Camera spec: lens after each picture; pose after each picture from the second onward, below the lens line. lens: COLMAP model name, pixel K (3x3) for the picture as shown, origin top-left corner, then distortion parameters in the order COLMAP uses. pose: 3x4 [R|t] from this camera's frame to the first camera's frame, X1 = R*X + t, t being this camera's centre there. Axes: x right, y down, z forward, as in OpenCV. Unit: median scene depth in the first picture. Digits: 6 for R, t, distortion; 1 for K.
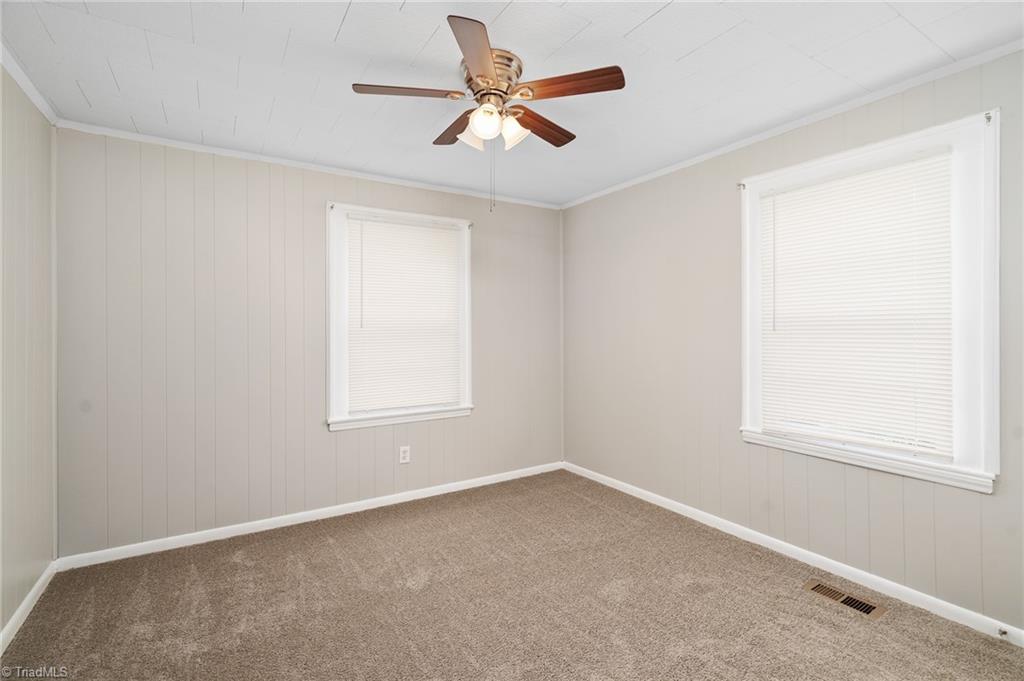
lens RADIAL K [[469.7, 0, 512.5], [0, 469.7, 335.4], [0, 0, 1]] dist [-0.010402, 0.003200]
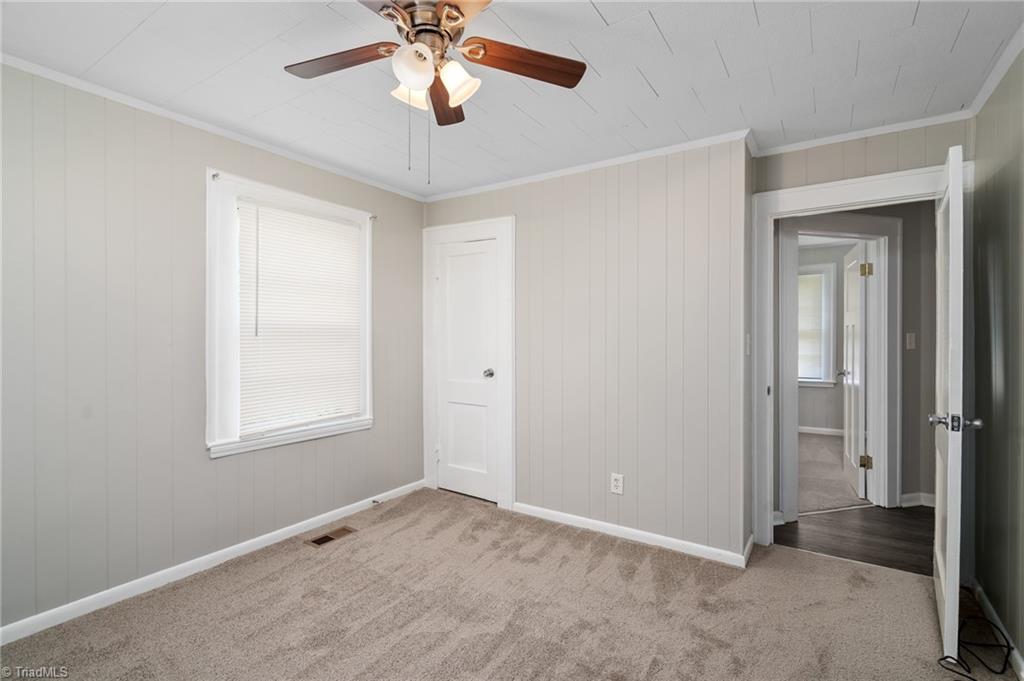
lens RADIAL K [[469.7, 0, 520.0], [0, 469.7, 336.0], [0, 0, 1]] dist [-0.010402, 0.003200]
pose [[-0.427266, -0.004522, 0.904114, -0.689819], [-0.001213, 0.999989, 0.004428, -0.017802], [-0.904125, 0.000795, -0.427267, 1.019329]]
